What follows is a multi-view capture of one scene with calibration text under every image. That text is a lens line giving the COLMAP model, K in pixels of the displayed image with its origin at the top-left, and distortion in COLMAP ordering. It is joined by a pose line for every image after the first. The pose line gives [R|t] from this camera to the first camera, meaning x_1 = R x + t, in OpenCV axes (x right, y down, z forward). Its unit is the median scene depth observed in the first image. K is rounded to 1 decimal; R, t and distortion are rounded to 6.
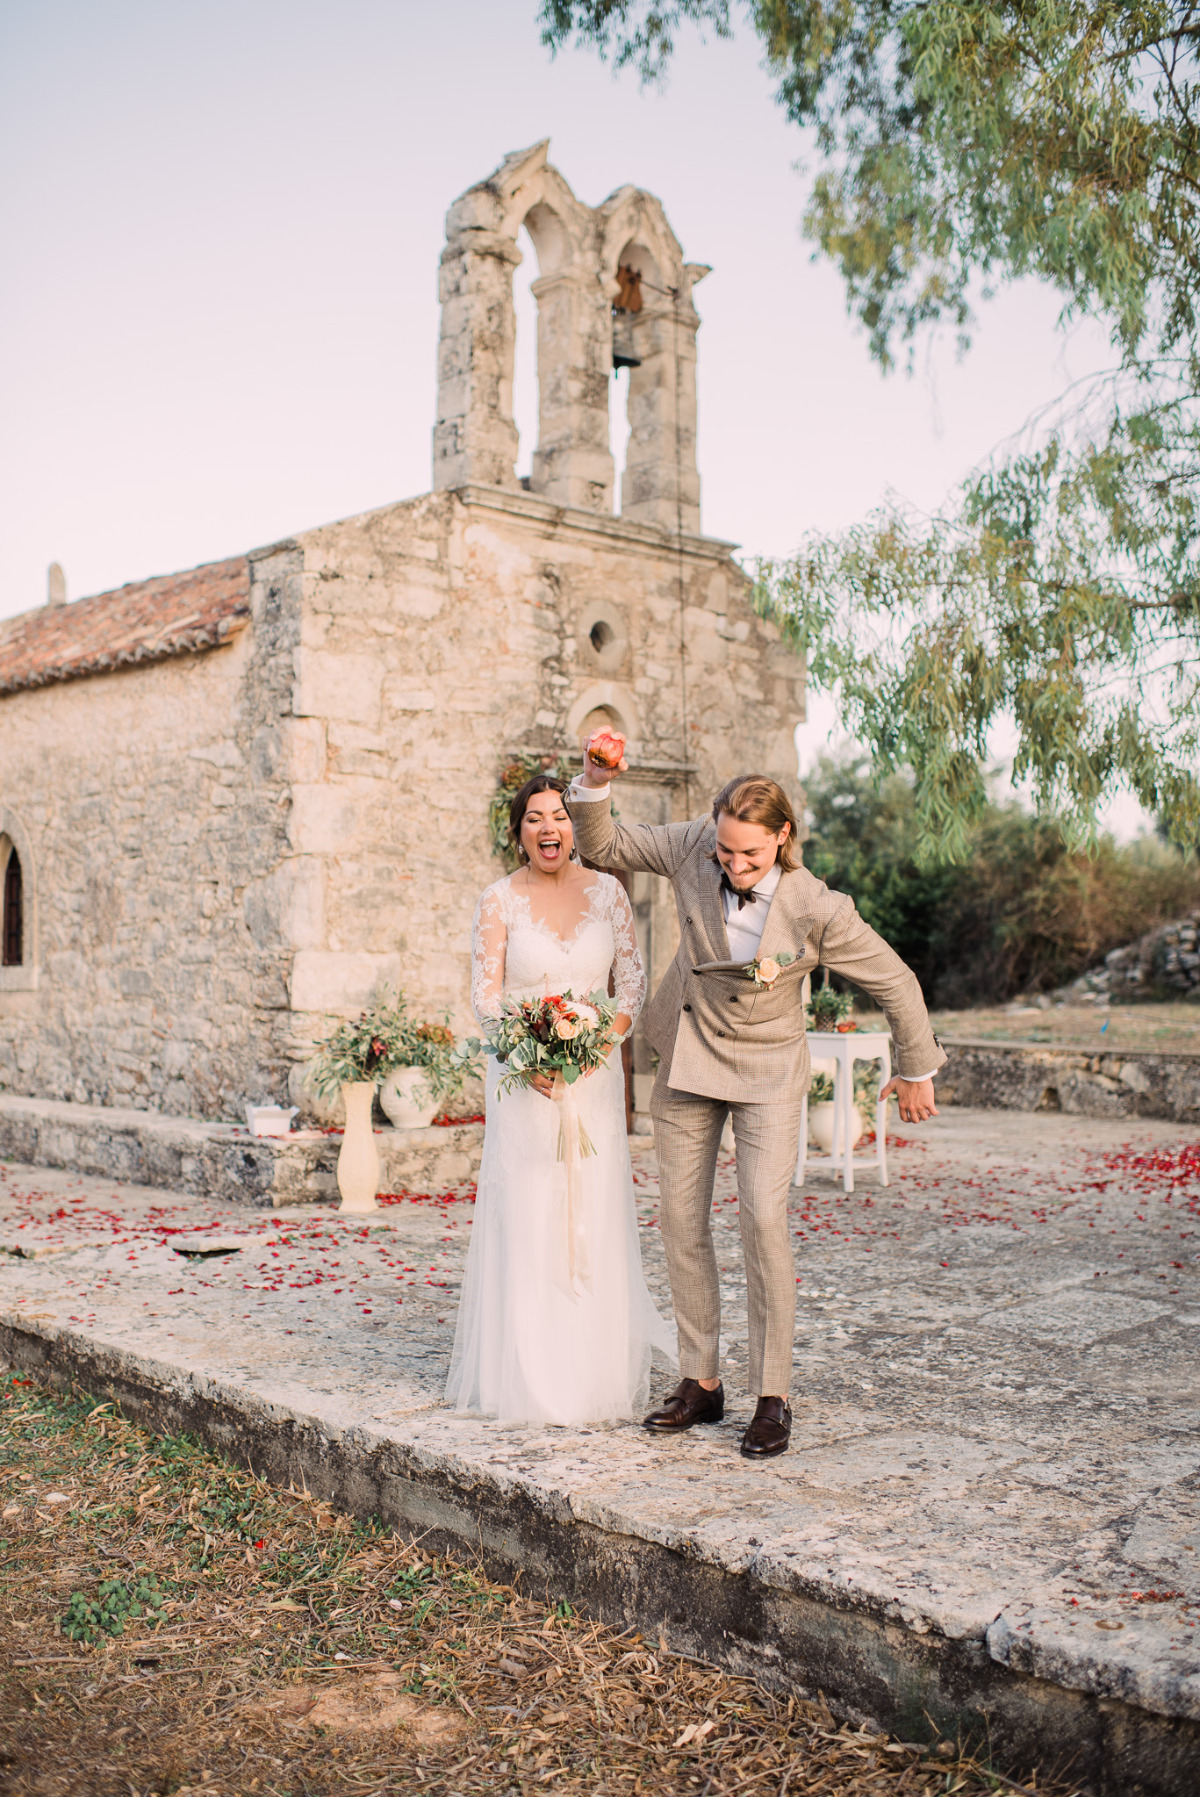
lens RADIAL K [[1804.7, 0, 600.0], [0, 1804.7, 898.5], [0, 0, 1]] dist [-0.096333, 0.098803]
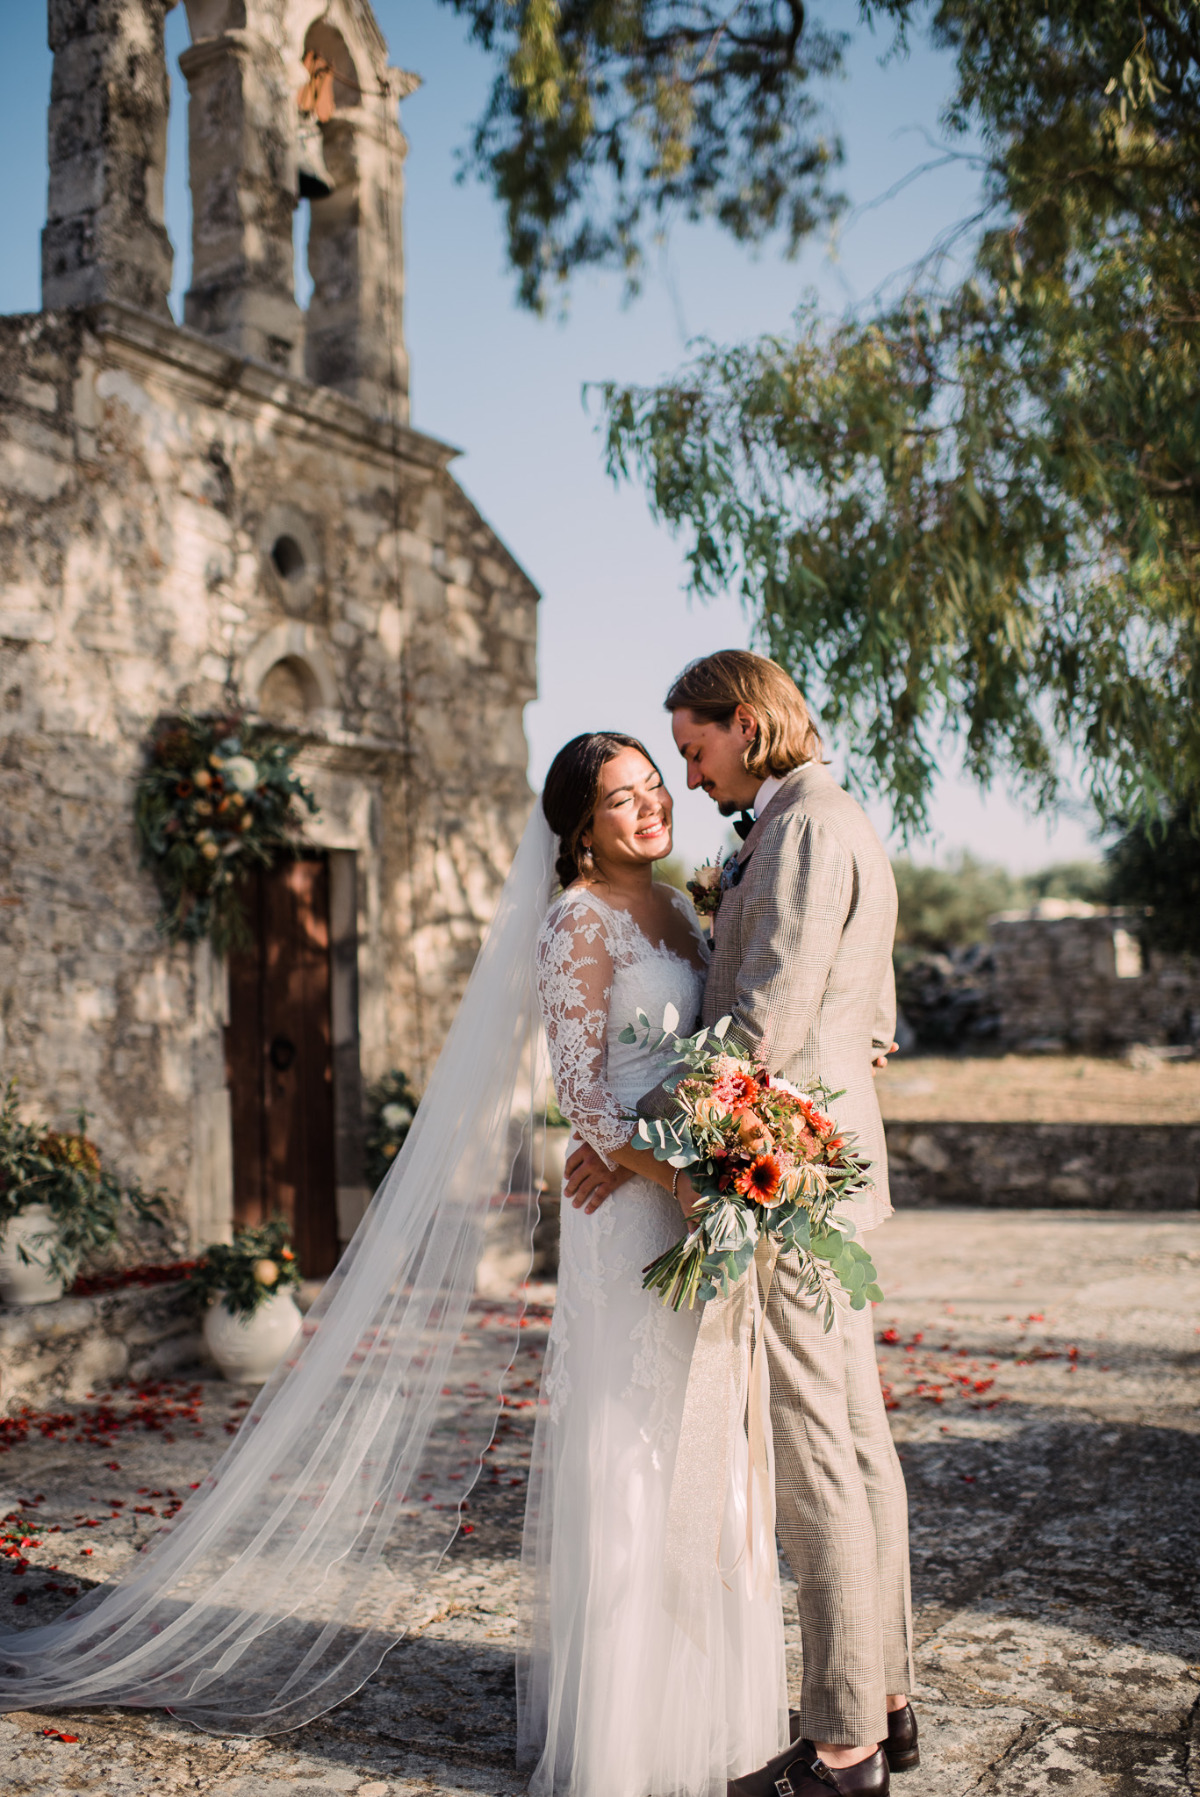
lens RADIAL K [[1804.7, 0, 600.0], [0, 1804.7, 898.5], [0, 0, 1]] dist [-0.096333, 0.098803]
pose [[0.964959, -0.008767, 0.262254, -0.072523], [0.017359, 0.999385, -0.030461, 0.010235], [-0.261826, 0.033946, 0.964518, 0.338678]]
